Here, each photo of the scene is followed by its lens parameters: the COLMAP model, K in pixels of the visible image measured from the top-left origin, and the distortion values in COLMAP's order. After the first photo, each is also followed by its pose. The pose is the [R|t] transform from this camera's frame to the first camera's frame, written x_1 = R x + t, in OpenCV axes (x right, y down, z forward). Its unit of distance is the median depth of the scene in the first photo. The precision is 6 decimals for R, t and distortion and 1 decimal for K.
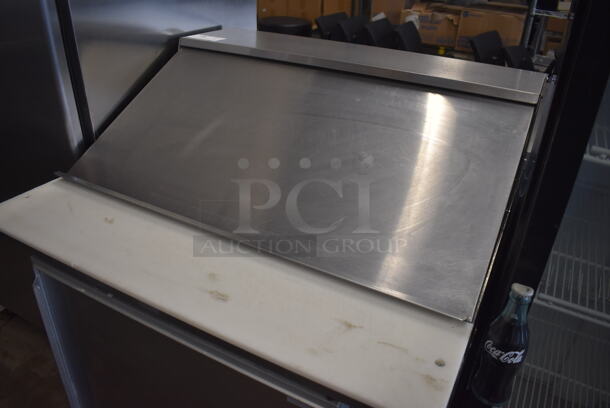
lens RADIAL K [[486.3, 0, 305.0], [0, 486.3, 204.0], [0, 0, 1]] dist [-0.108128, -0.009481]
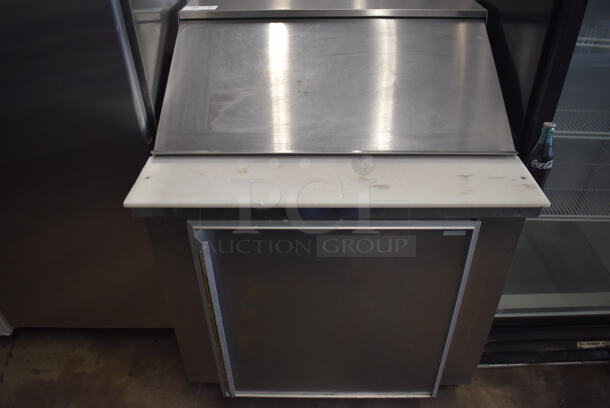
lens RADIAL K [[486.3, 0, 305.0], [0, 486.3, 204.0], [0, 0, 1]] dist [-0.108128, -0.009481]
pose [[0.885214, -0.311081, 0.345869, -0.540351], [0.264498, 0.948212, 0.175884, -0.046593], [-0.382671, -0.064213, 0.921650, -0.154093]]
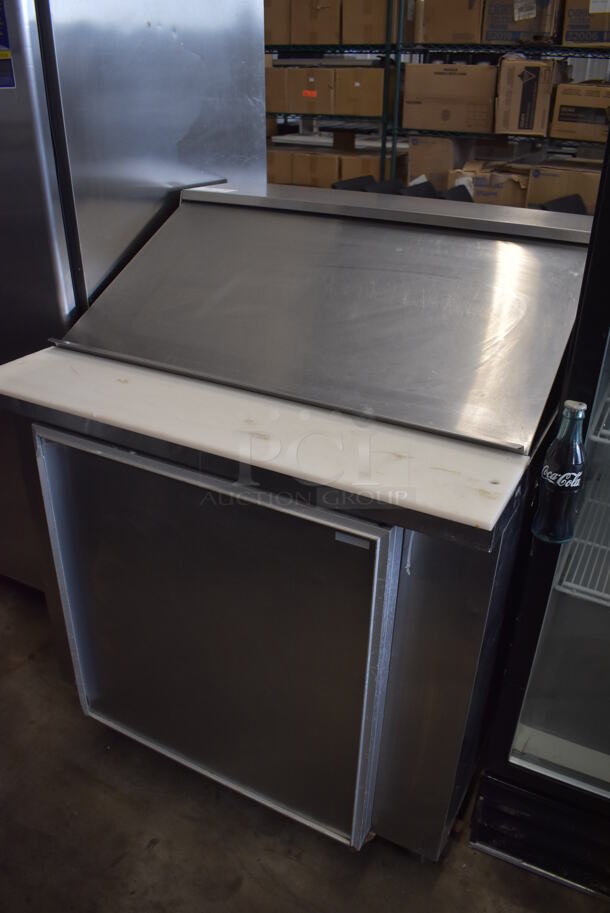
lens RADIAL K [[727.8, 0, 302.6], [0, 727.8, 473.2], [0, 0, 1]] dist [-0.108128, -0.009481]
pose [[0.999783, -0.017121, -0.011885, -0.047314], [0.017047, 0.999835, -0.006287, 0.163944], [0.011991, 0.006083, 0.999910, -0.252214]]
